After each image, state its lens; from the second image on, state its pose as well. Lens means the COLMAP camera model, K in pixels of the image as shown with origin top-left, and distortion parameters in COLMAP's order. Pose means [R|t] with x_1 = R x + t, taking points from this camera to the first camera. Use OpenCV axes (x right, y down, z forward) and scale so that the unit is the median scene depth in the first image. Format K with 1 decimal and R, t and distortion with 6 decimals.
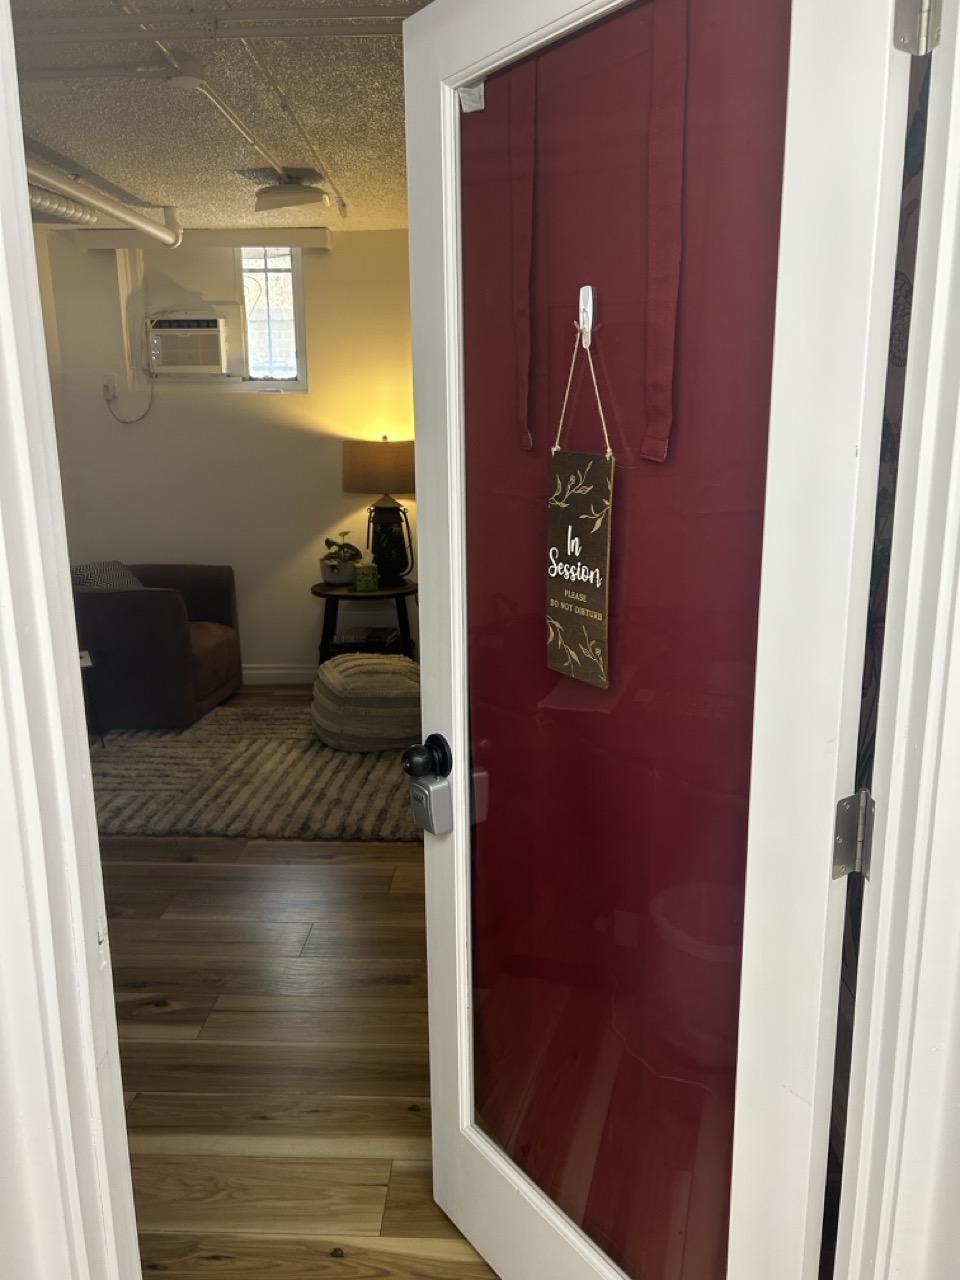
lens RADIAL K [[959.9, 0, 483.4], [0, 959.9, 638.1], [0, 0, 1]] dist [0.021188, -0.031315]
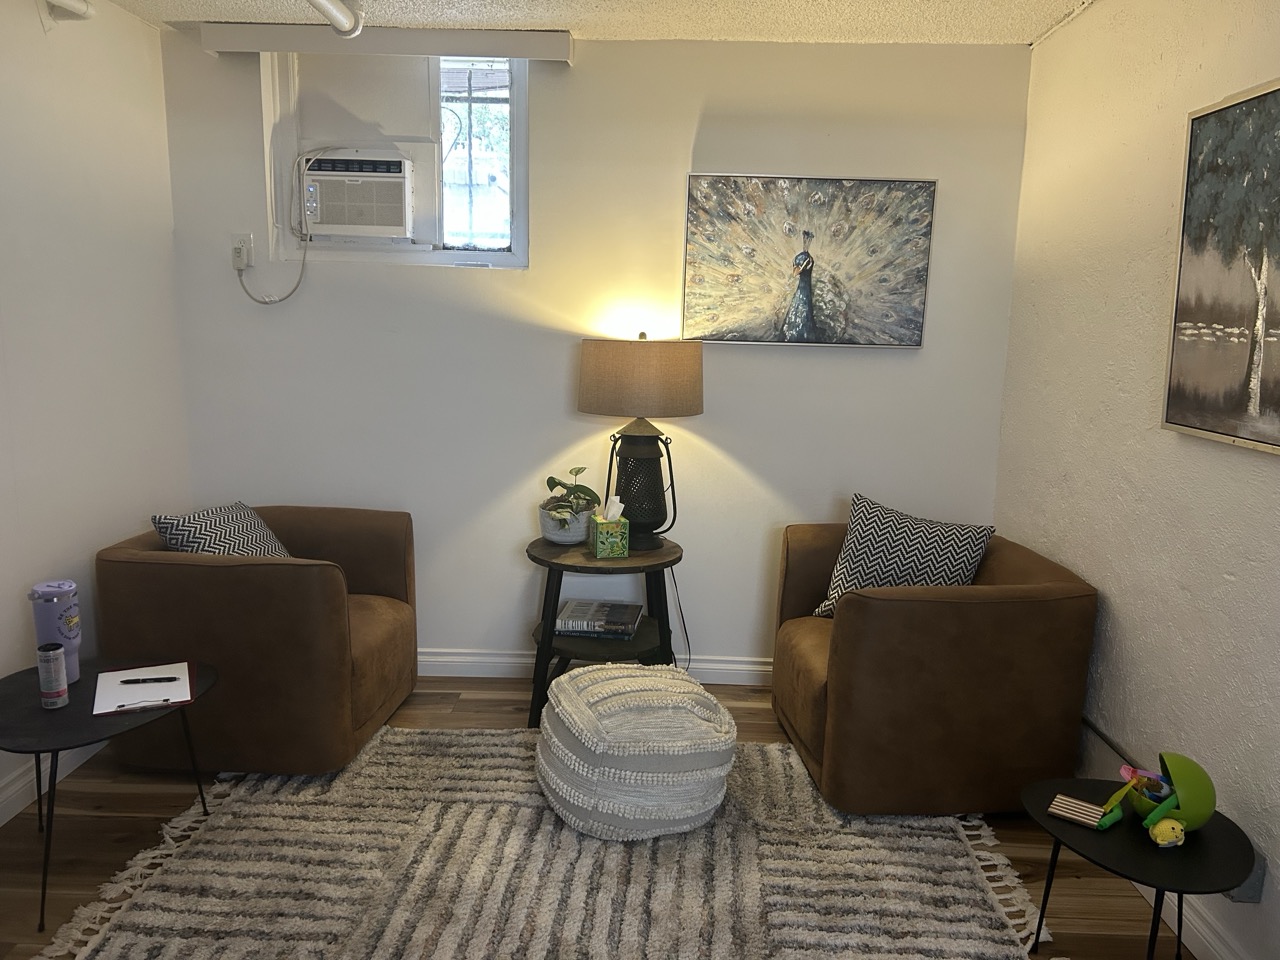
lens RADIAL K [[959.9, 0, 637.2], [0, 959.9, 478.1], [0, 0, 1]] dist [0.021188, -0.031315]
pose [[0.999483, 0.023340, 0.022110, -0.120010], [-0.022195, 0.998468, -0.050685, -0.071902], [-0.023259, 0.050168, 0.998470, 0.320485]]
